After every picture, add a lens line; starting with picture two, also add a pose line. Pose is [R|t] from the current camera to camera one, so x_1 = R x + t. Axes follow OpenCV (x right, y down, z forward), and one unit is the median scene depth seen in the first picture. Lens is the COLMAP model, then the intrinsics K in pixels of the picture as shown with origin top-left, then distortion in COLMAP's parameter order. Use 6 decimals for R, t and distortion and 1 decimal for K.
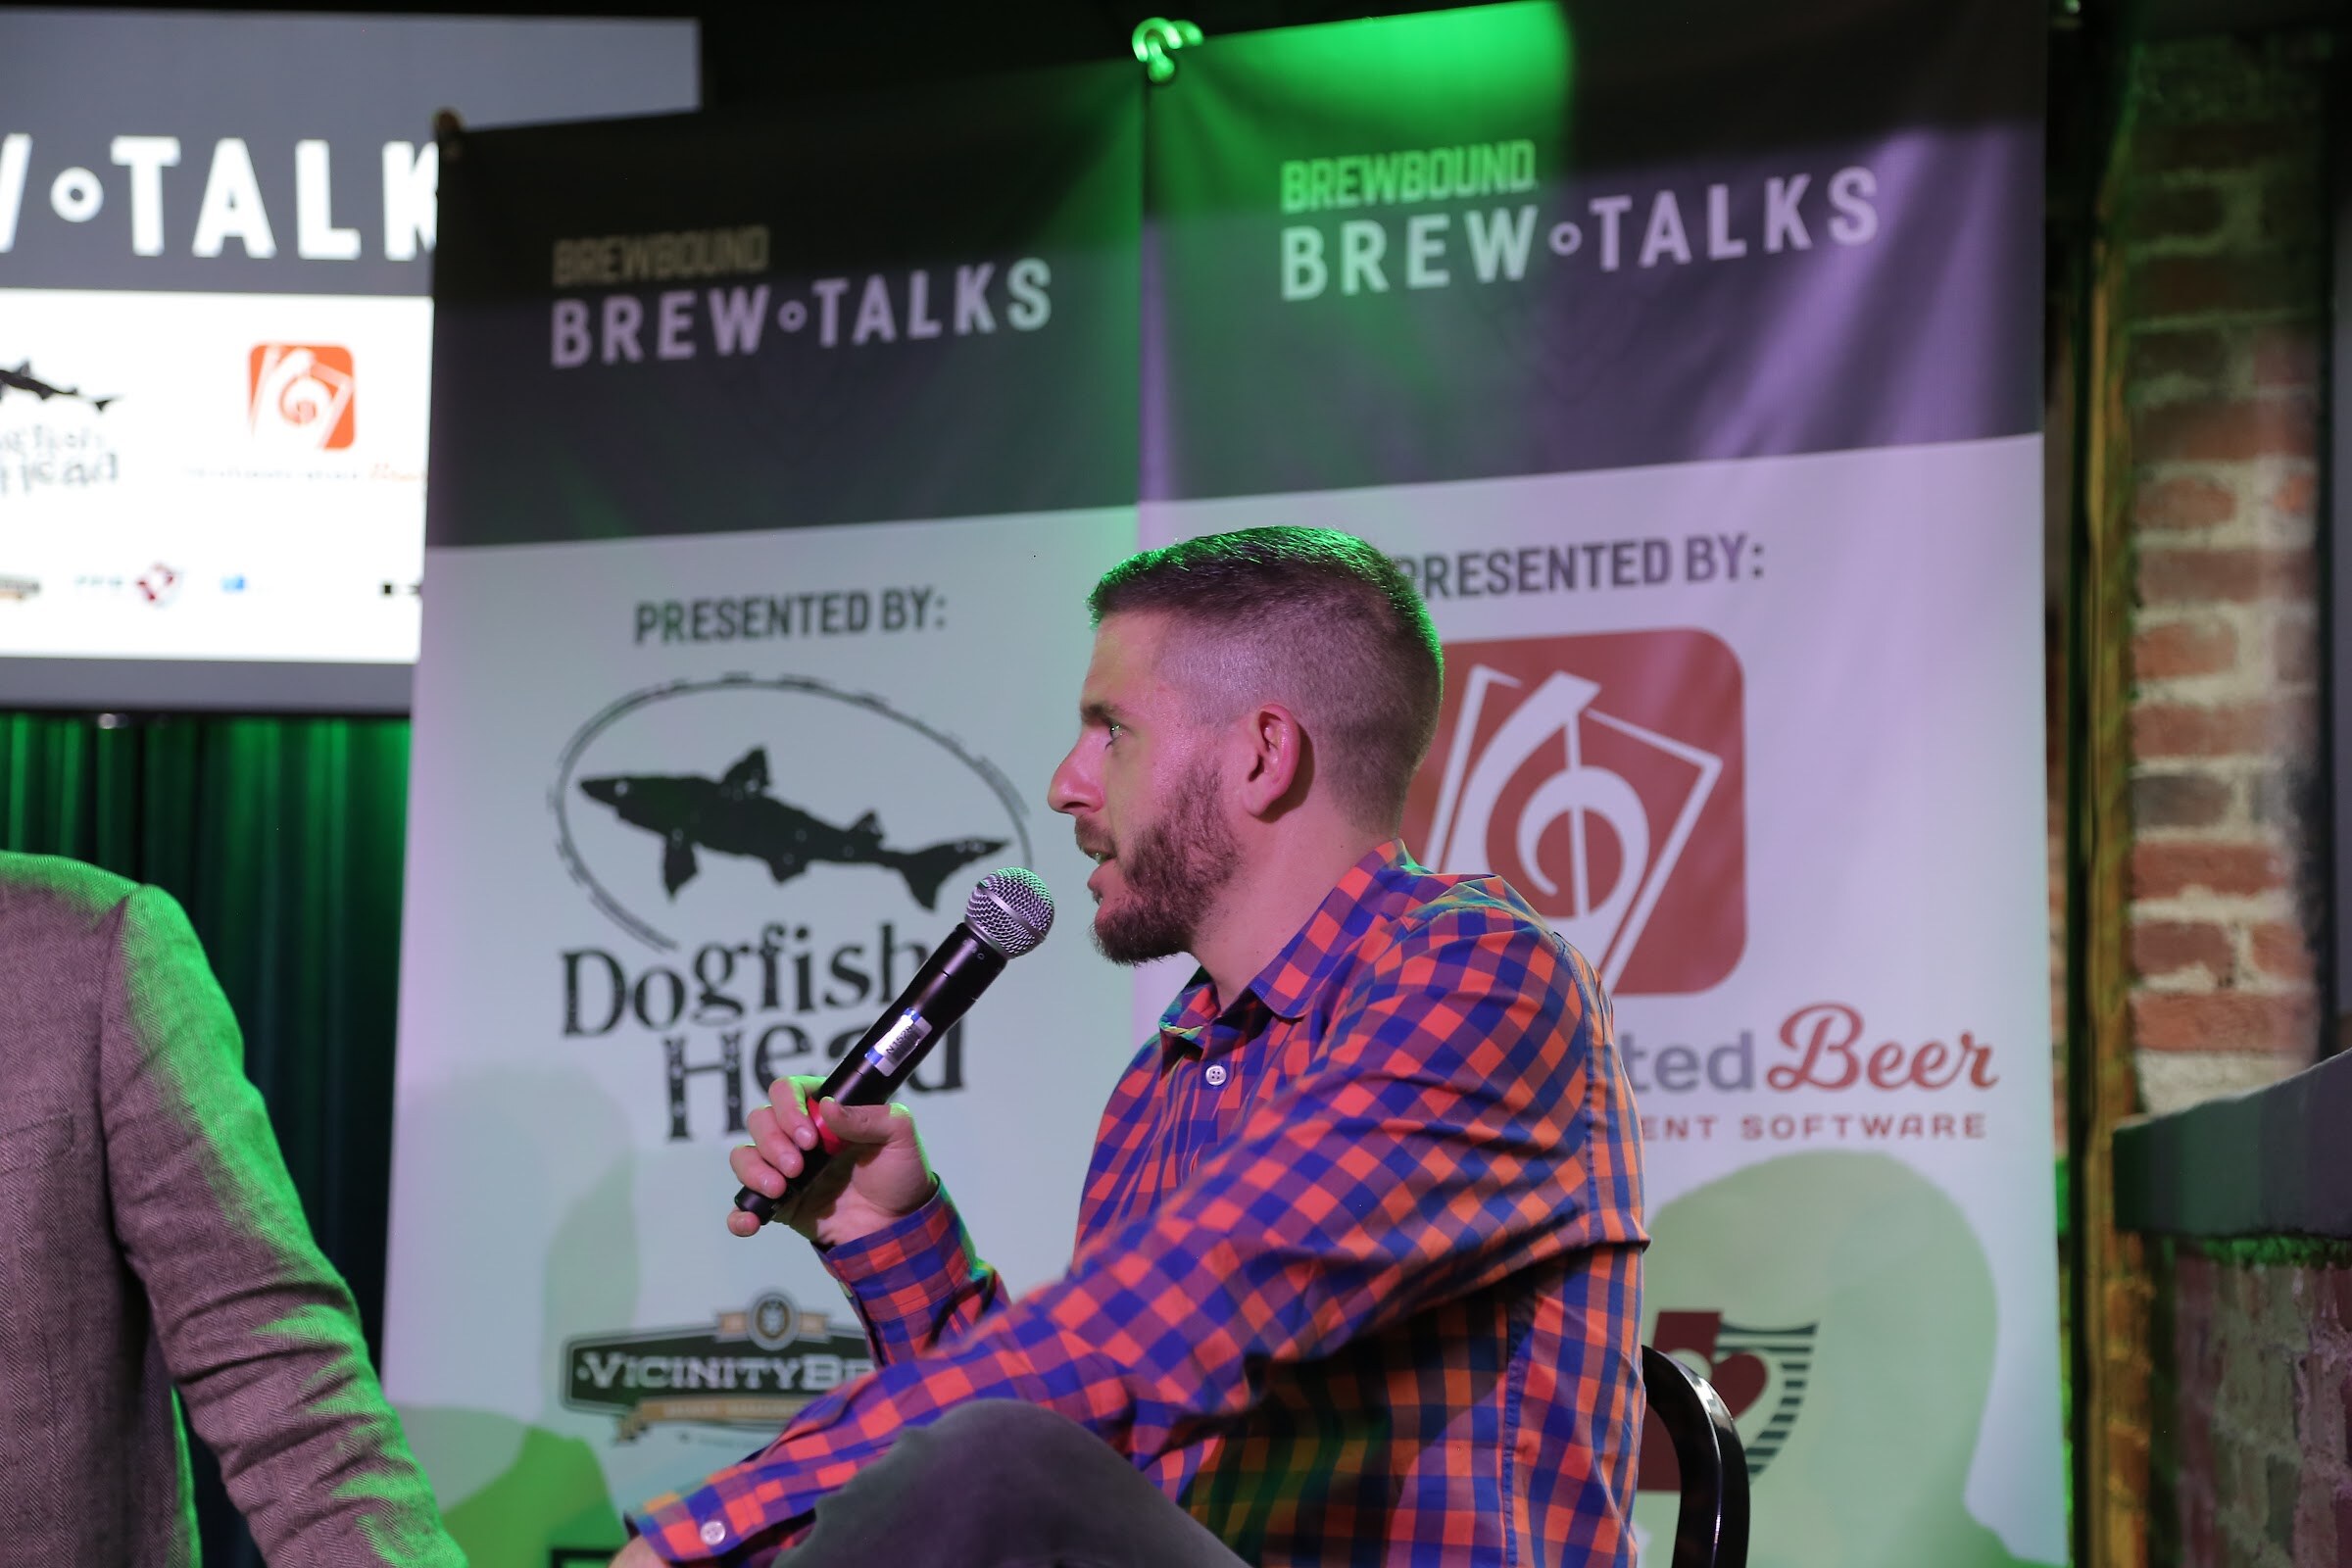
lens RADIAL K [[4557.3, 0, 1139.5], [0, 4557.3, 786.5], [0, 0, 1]] dist [0.347164, 0.000000]
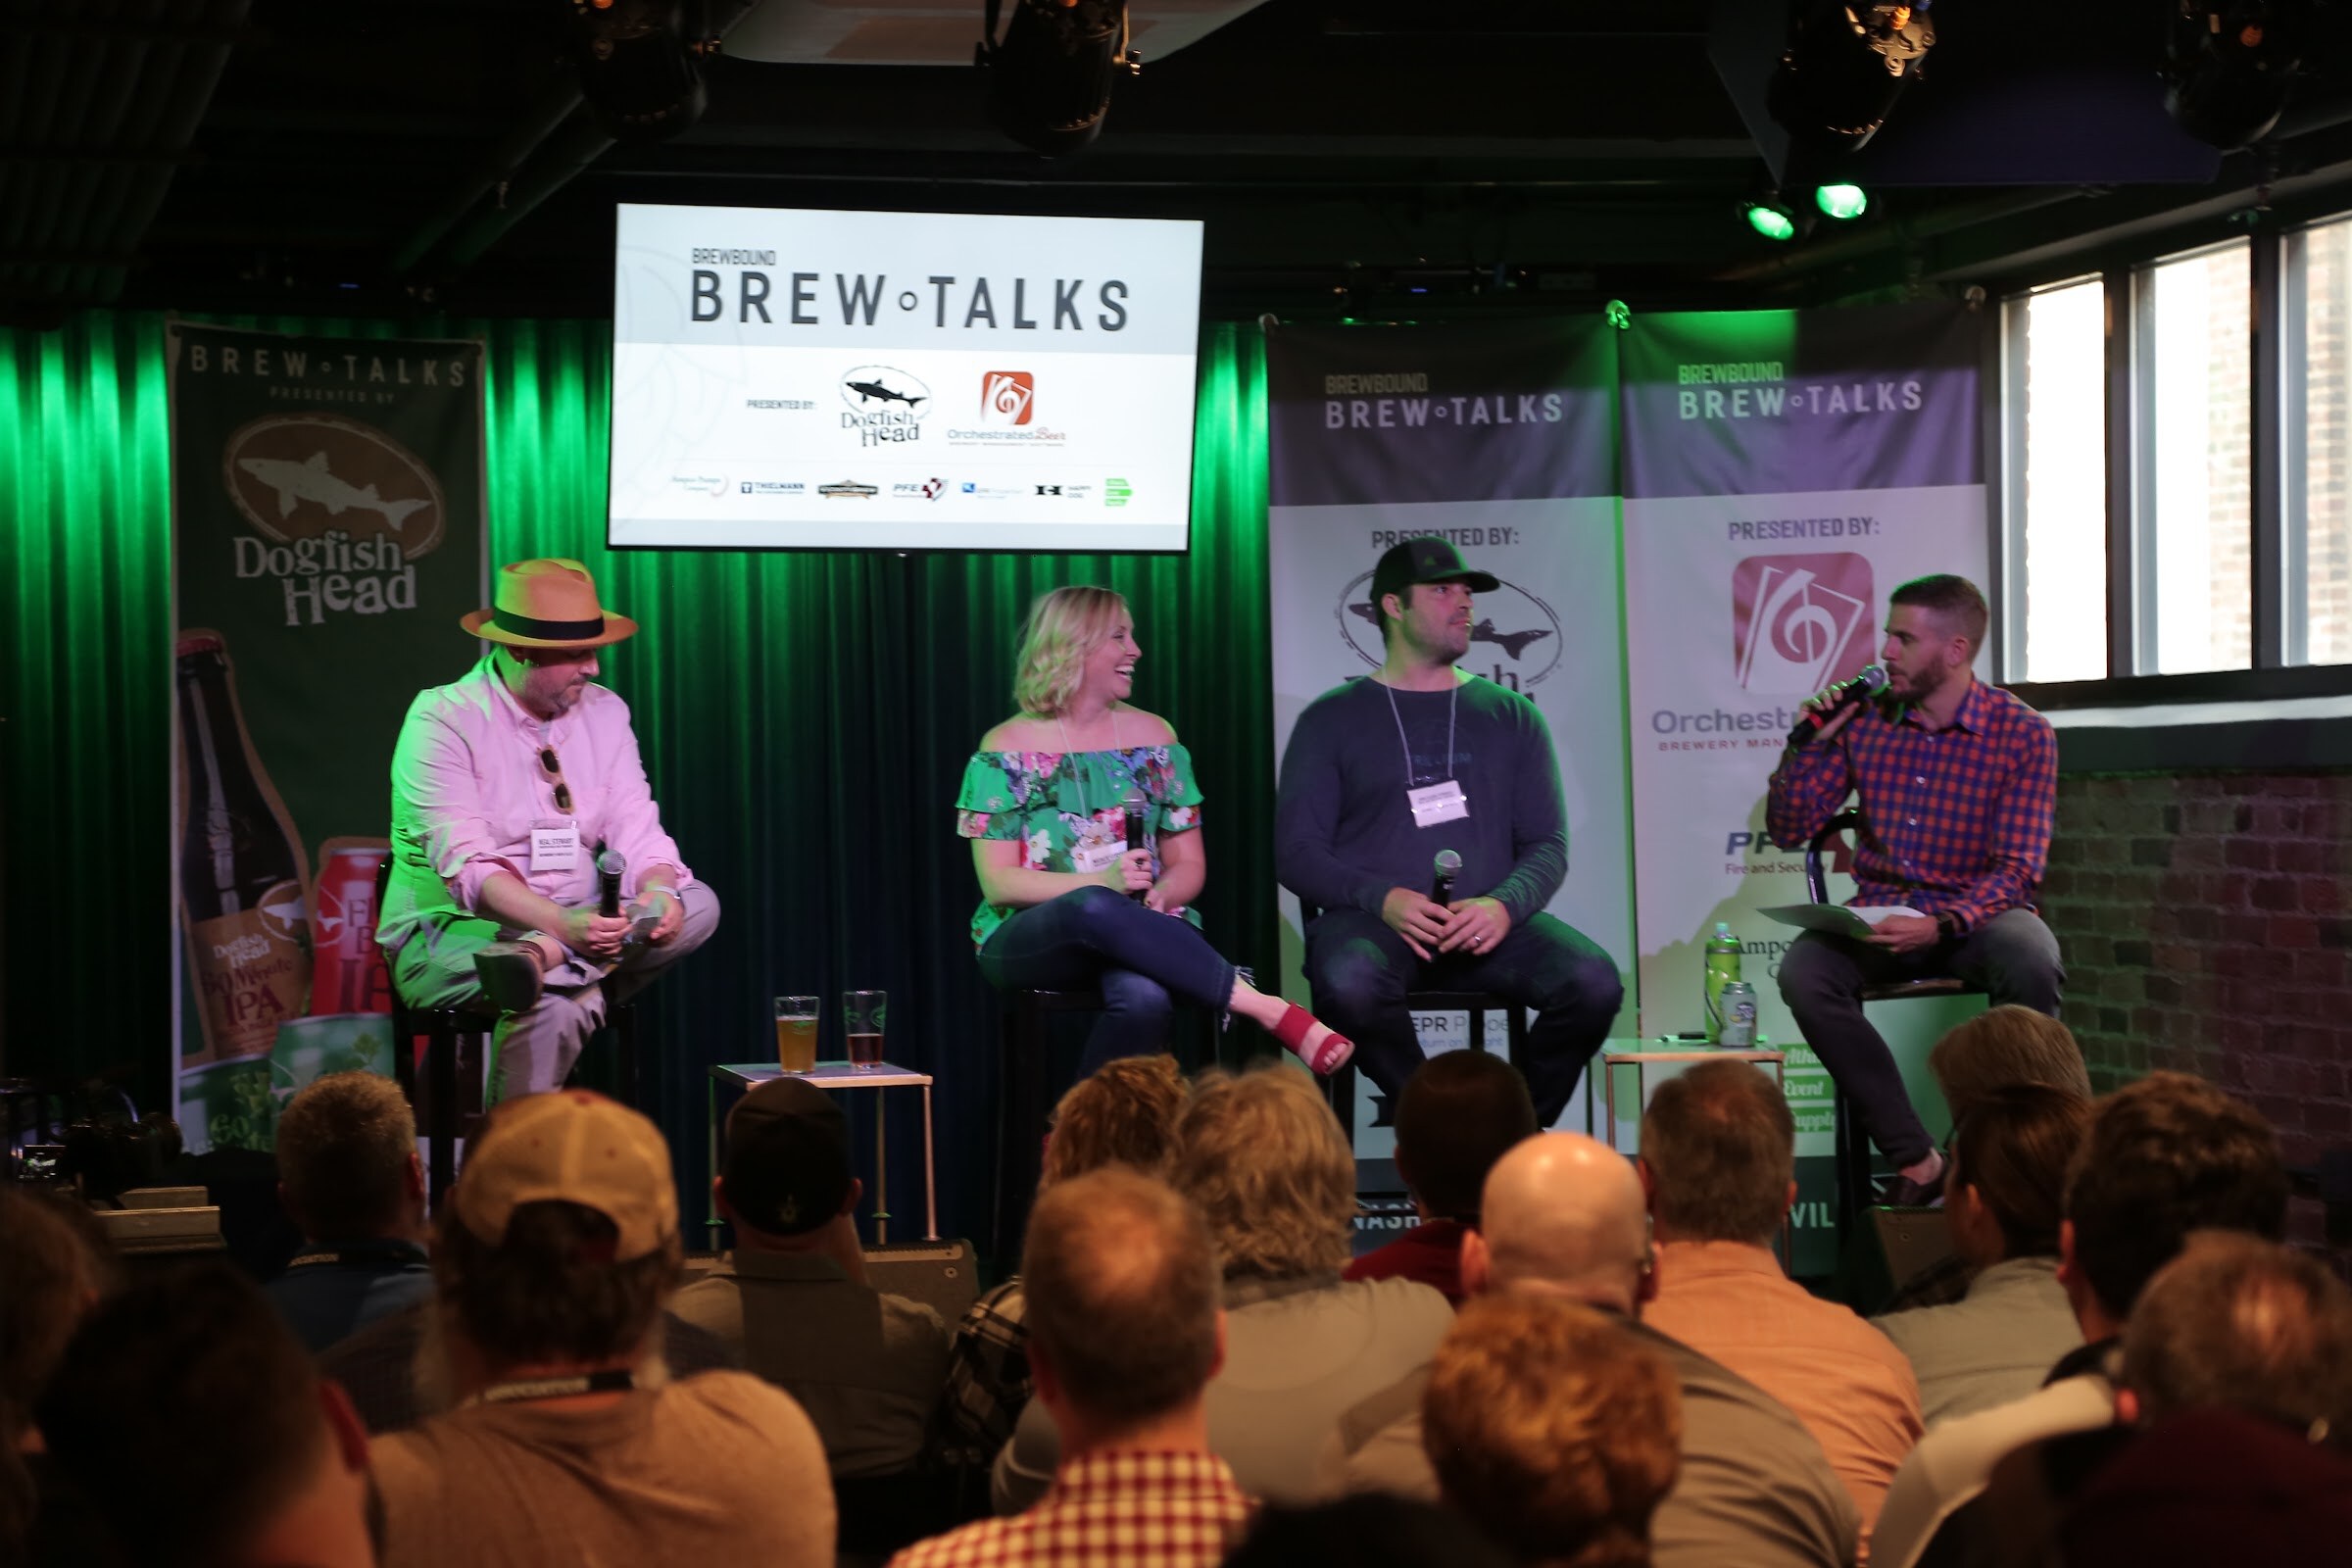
lens RADIAL K [[5782.5, 0, 1130.7], [0, 5782.5, 795.3], [0, 0, 1]] dist [0.633177, 0.000000]
pose [[0.928766, -0.027991, 0.369608, -1.378949], [-0.005361, 0.996026, 0.088902, -0.174728], [-0.370628, -0.084551, 0.924925, -1.803400]]
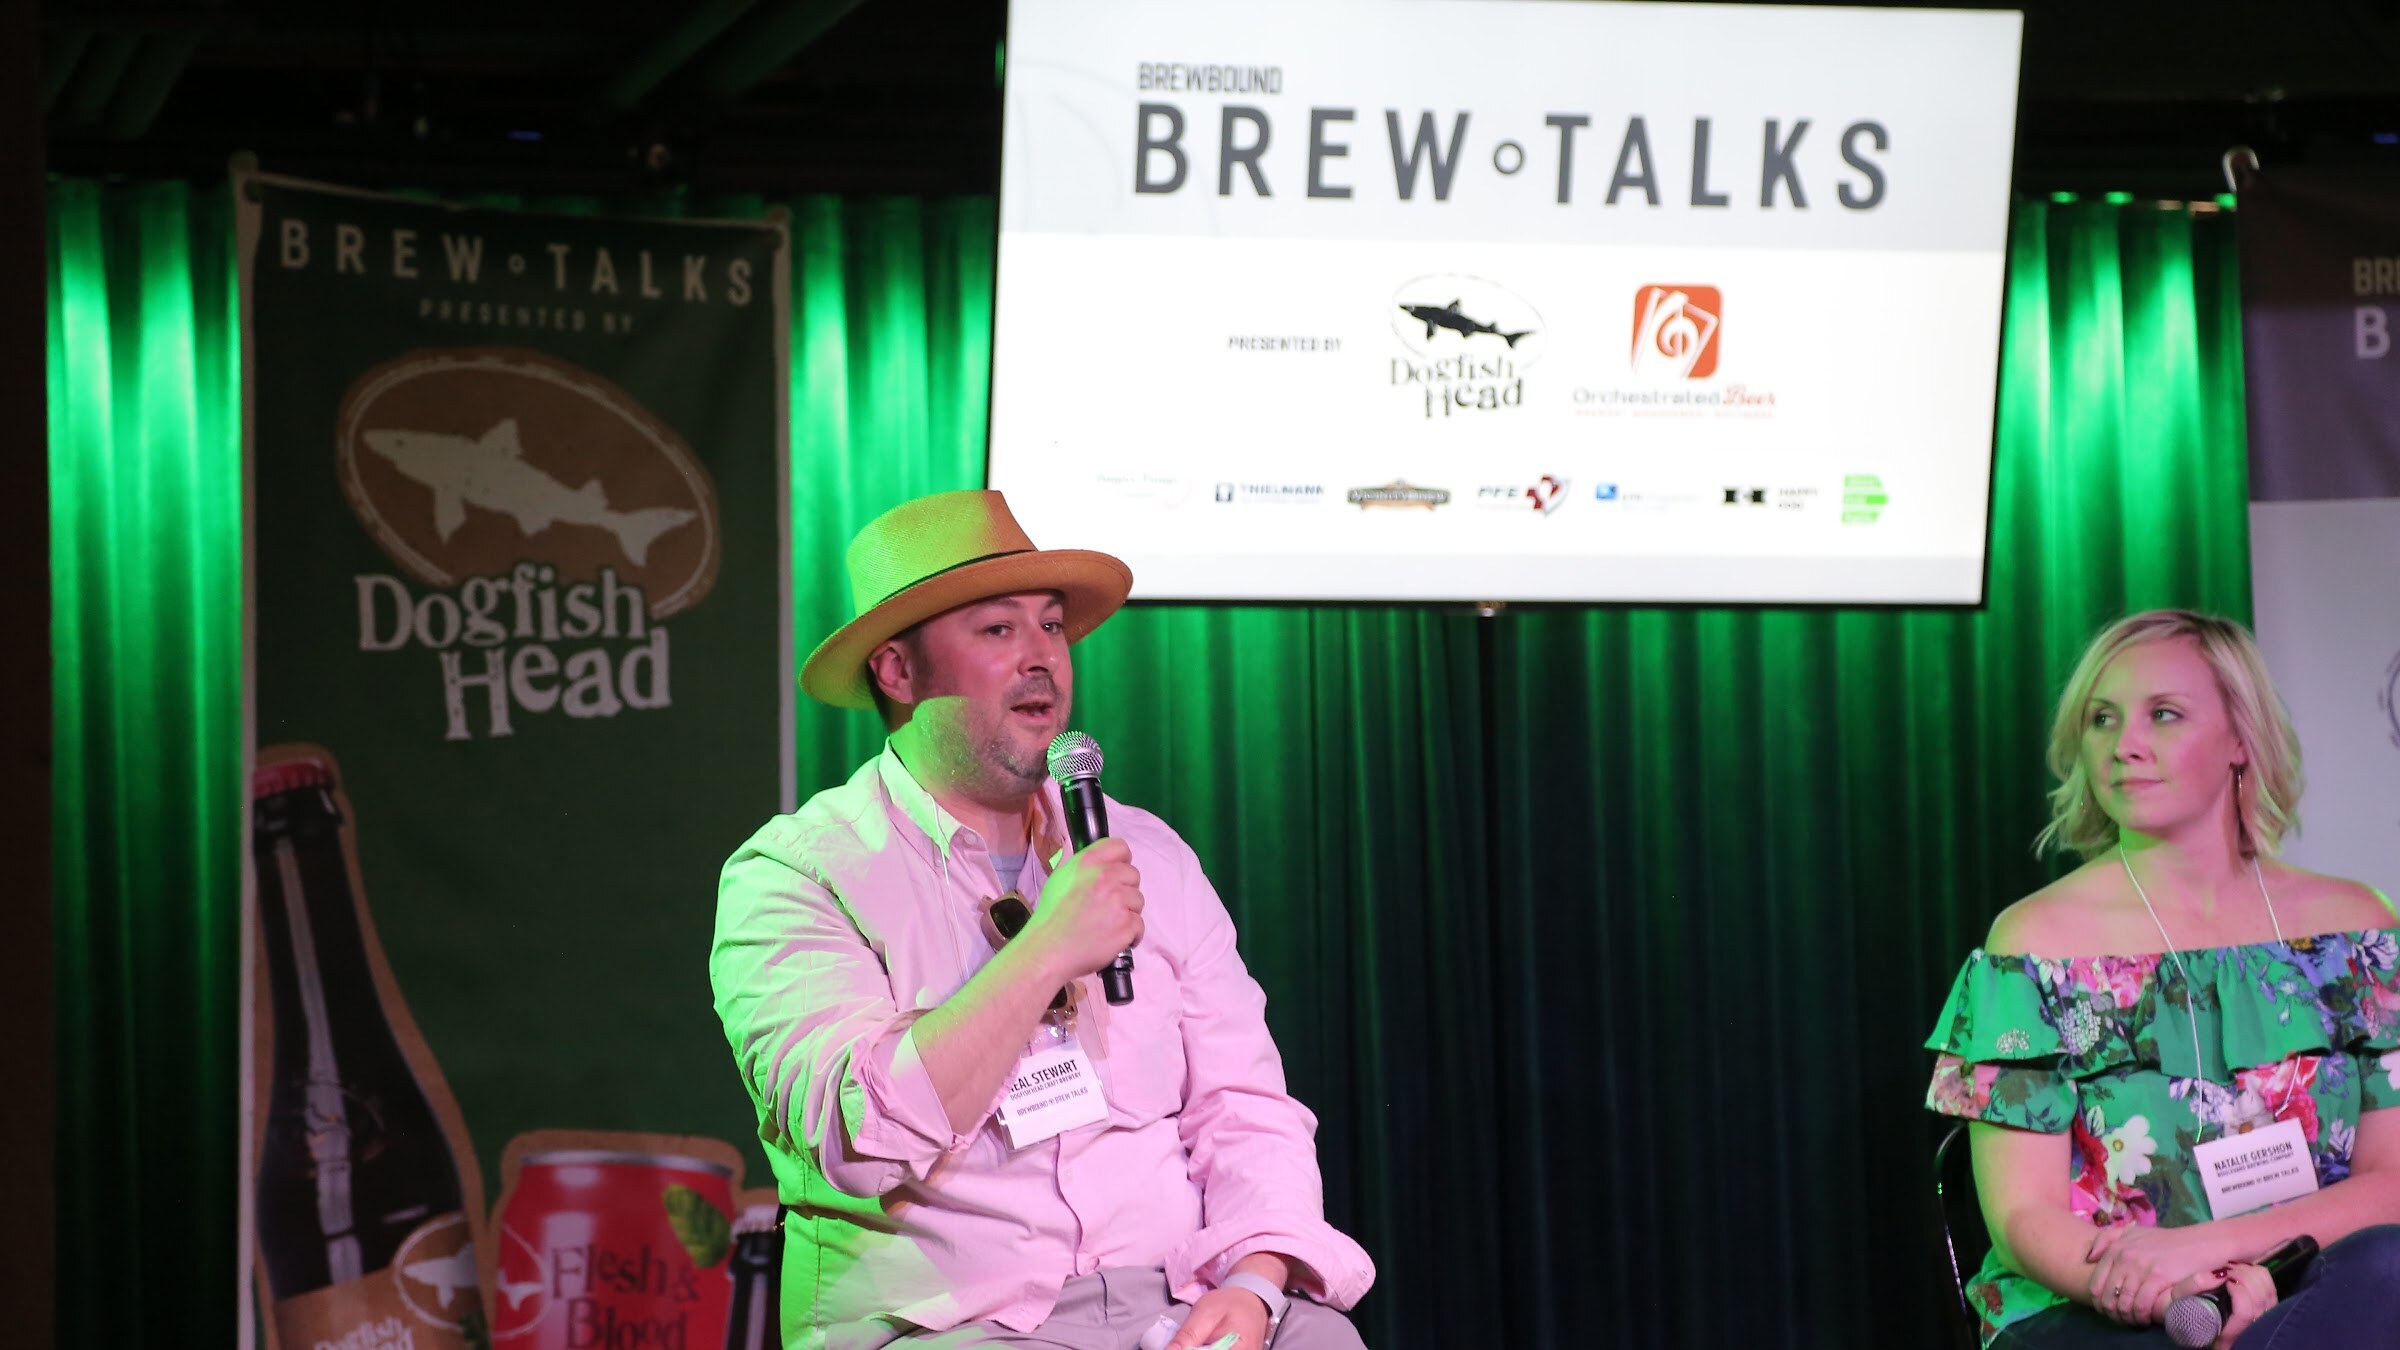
lens RADIAL K [[6796.0, 0, 1184.6], [0, 6796.0, 670.0], [0, 0, 1]] dist [0.673364, 0.000000]
pose [[0.914548, -0.014247, 0.404226, -1.243820], [0.000601, 0.999426, 0.033865, -0.072990], [-0.404477, -0.030728, 0.914032, -0.646240]]
